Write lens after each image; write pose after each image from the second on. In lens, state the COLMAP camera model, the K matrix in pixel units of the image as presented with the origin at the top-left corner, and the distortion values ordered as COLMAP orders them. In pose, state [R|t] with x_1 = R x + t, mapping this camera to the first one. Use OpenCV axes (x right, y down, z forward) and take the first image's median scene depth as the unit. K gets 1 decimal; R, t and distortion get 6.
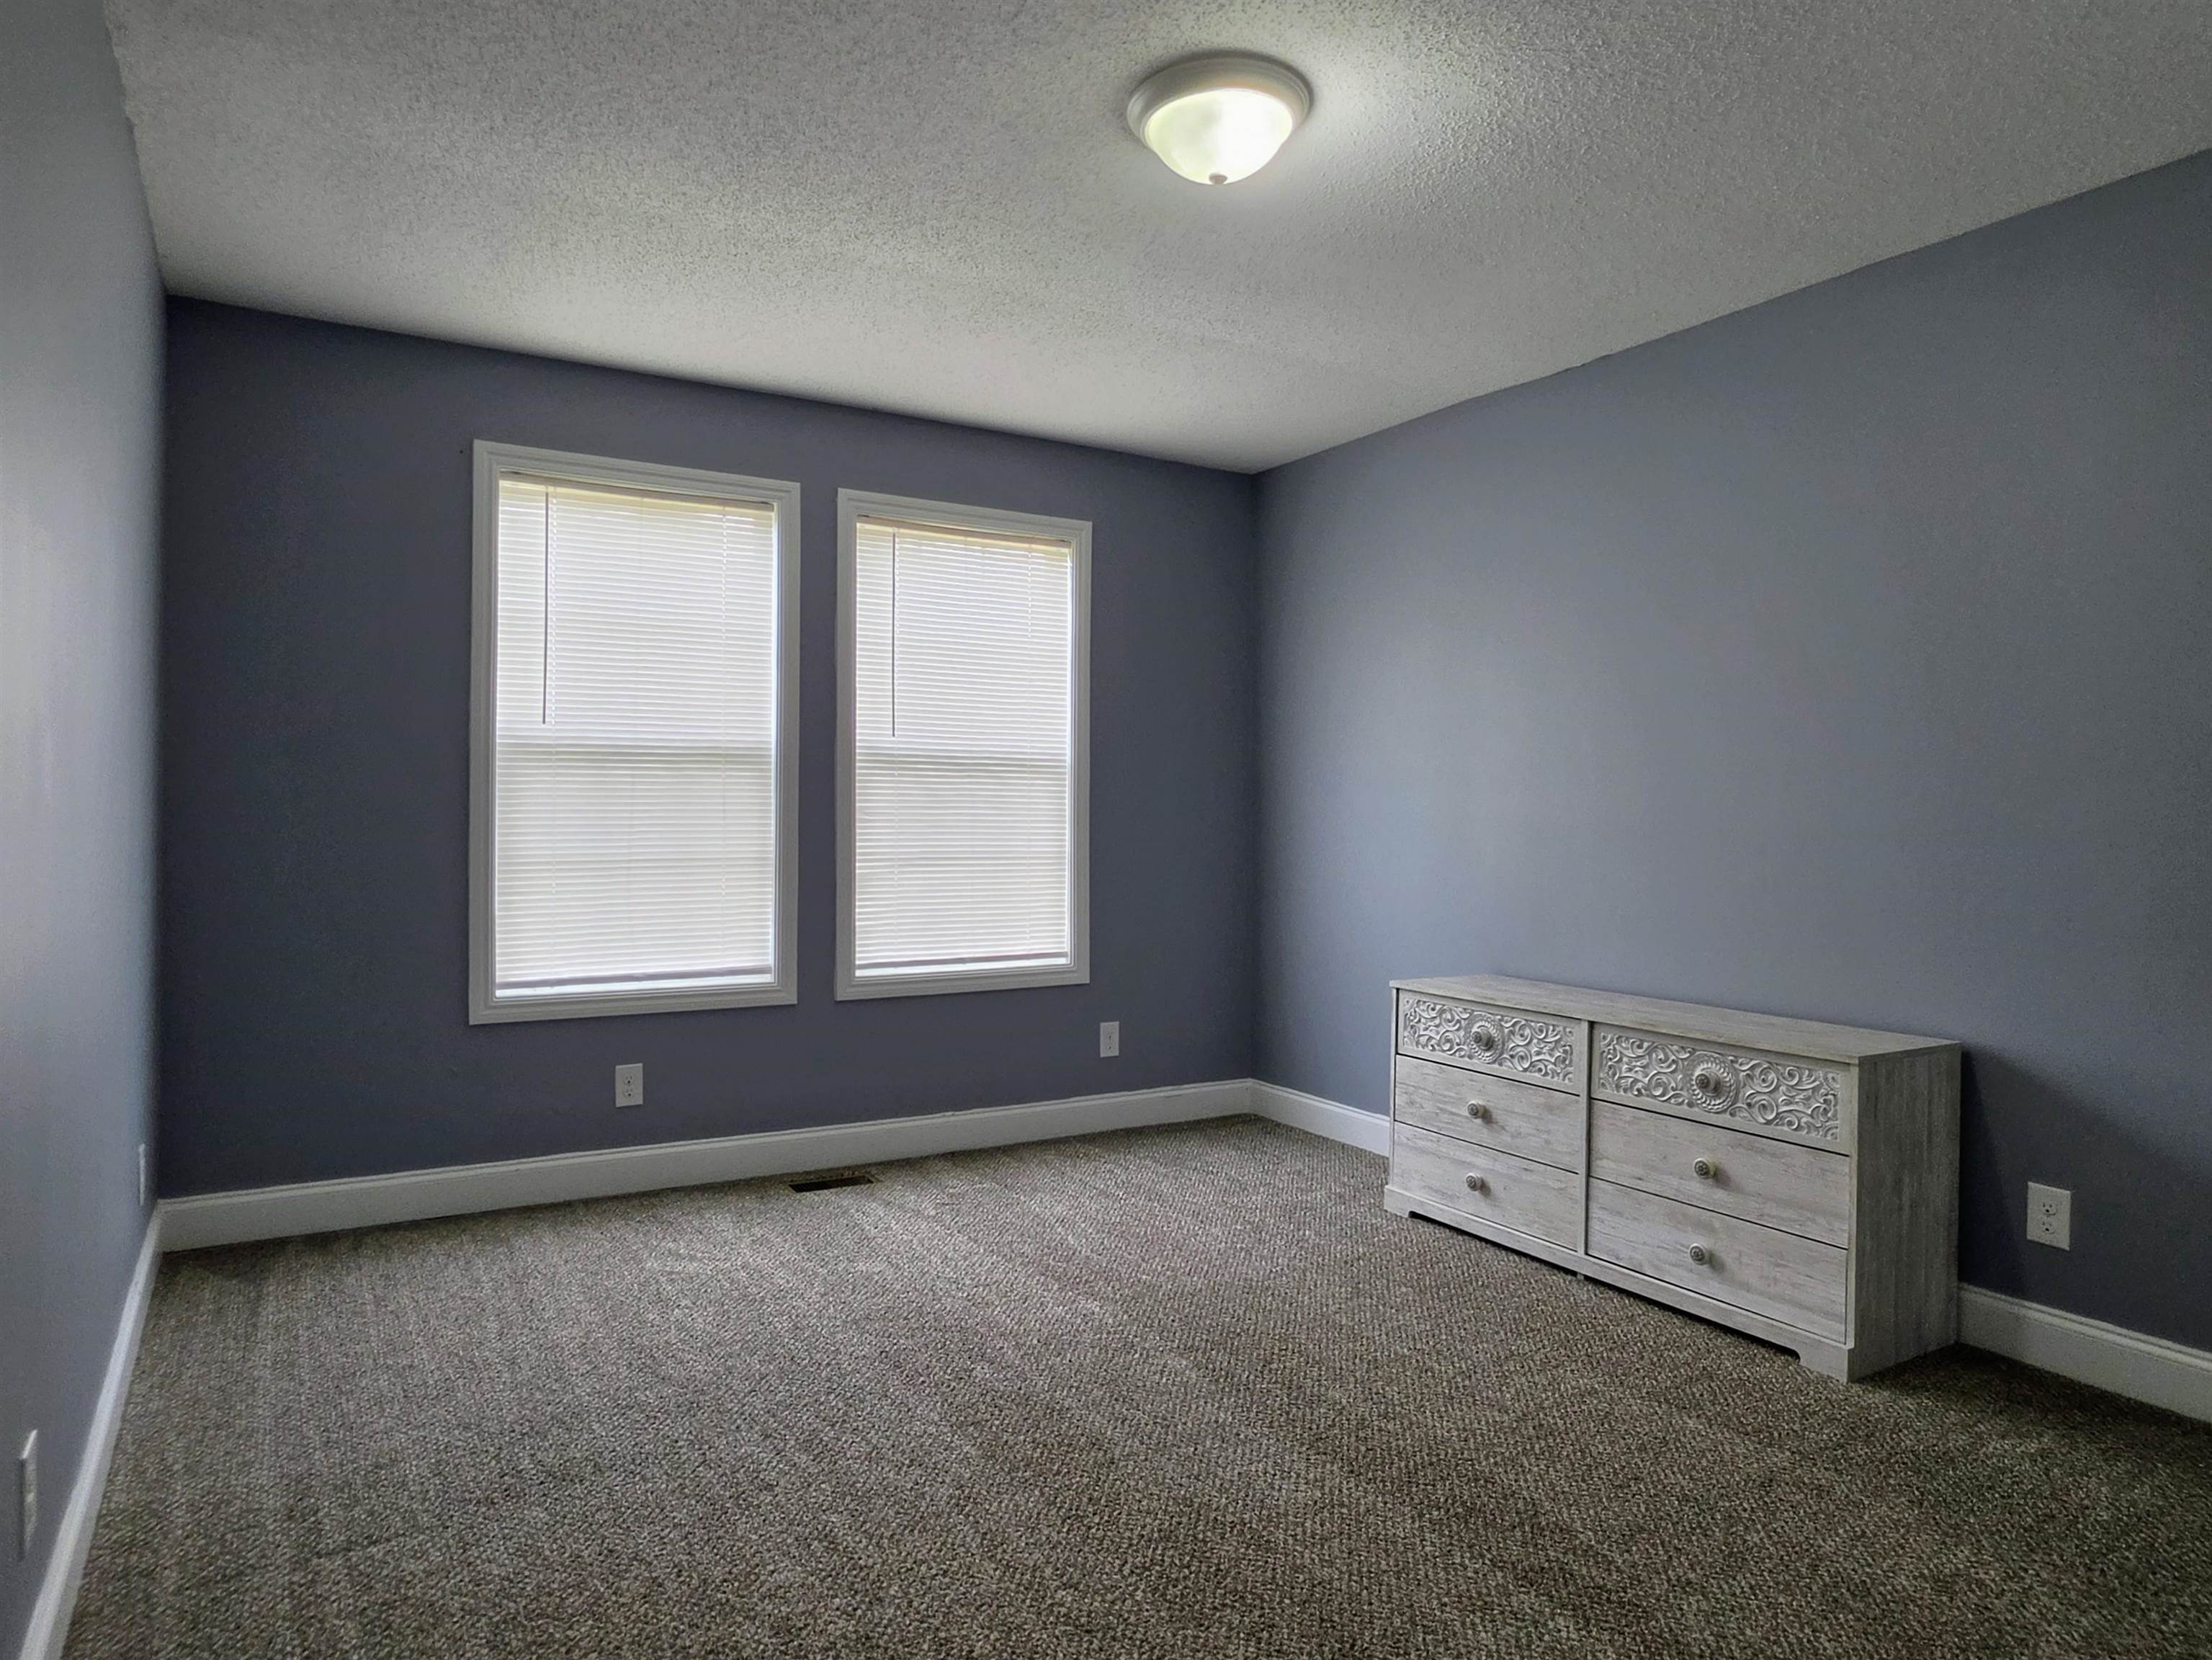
lens RADIAL K [[1384.4, 0, 1103.7], [0, 1384.4, 826.1], [0, 0, 1]] dist [0.031173, -0.005924]
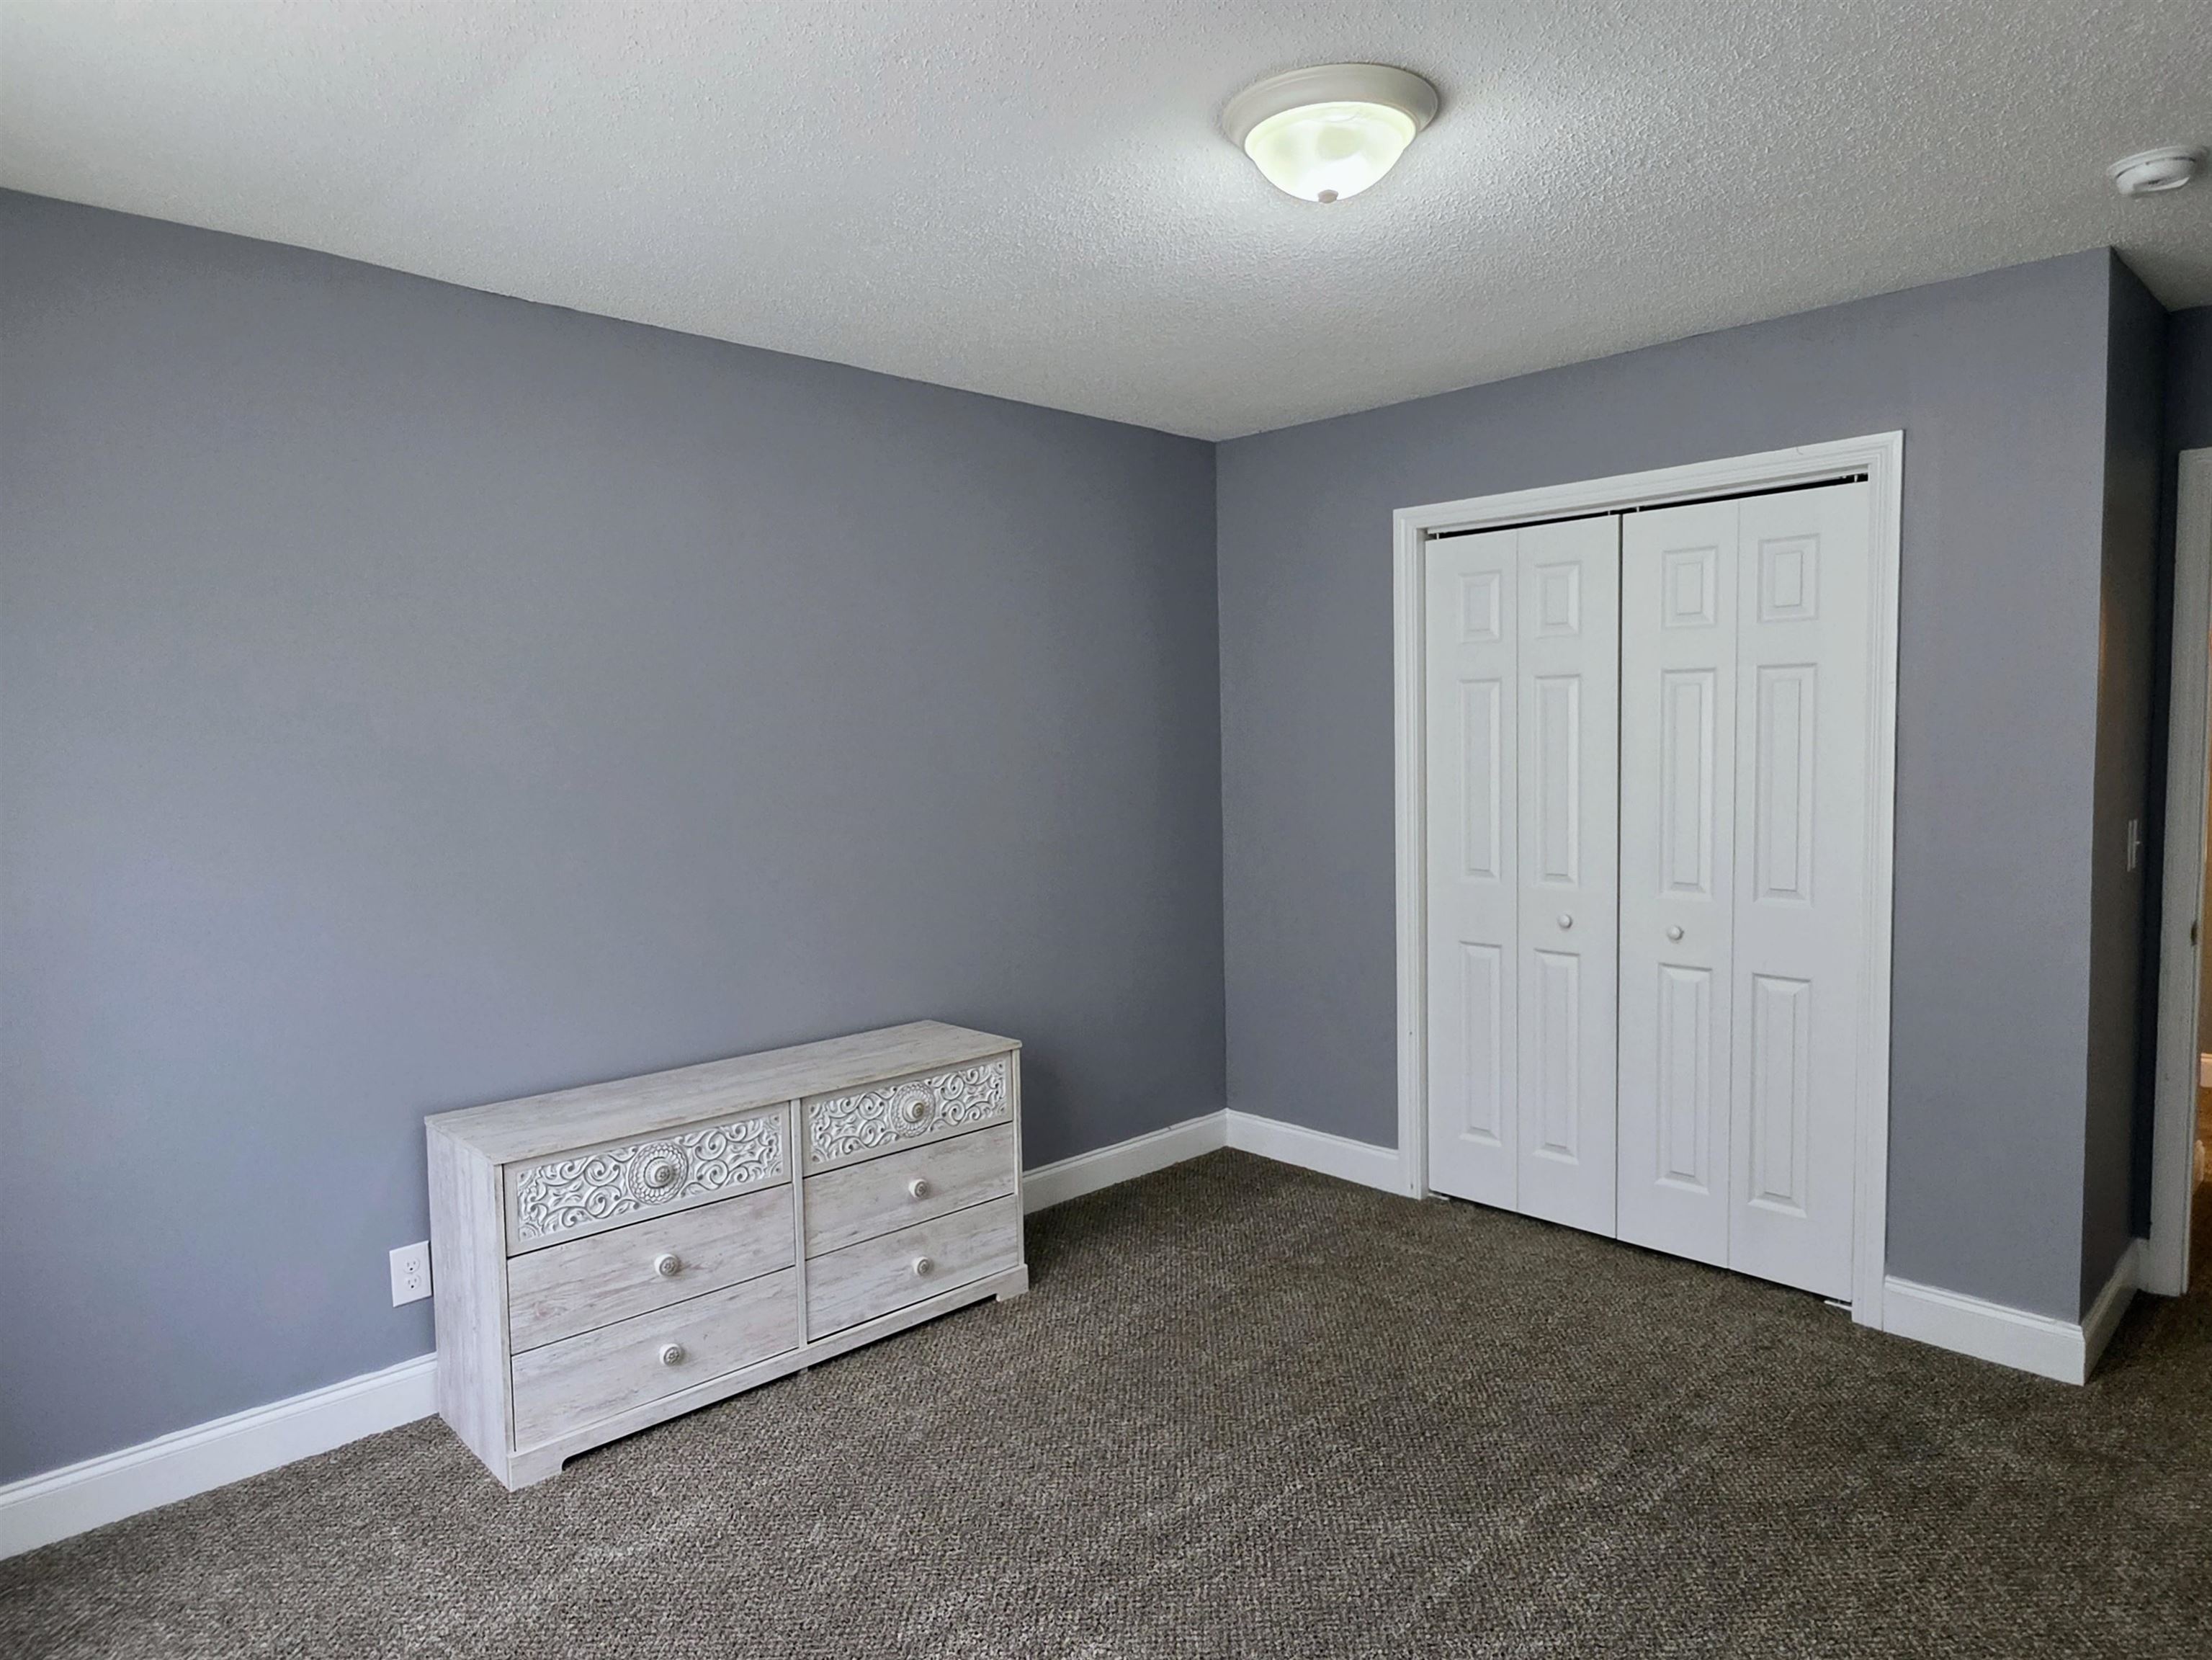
lens RADIAL K [[1384.4, 0, 1096.0], [0, 1384.4, 820.1], [0, 0, 1]] dist [0.031173, -0.005924]
pose [[-0.224453, -0.065480, 0.972283, -0.581330], [0.024937, 0.997027, 0.072903, -0.107188], [-0.974166, 0.040609, -0.222152, 0.995857]]
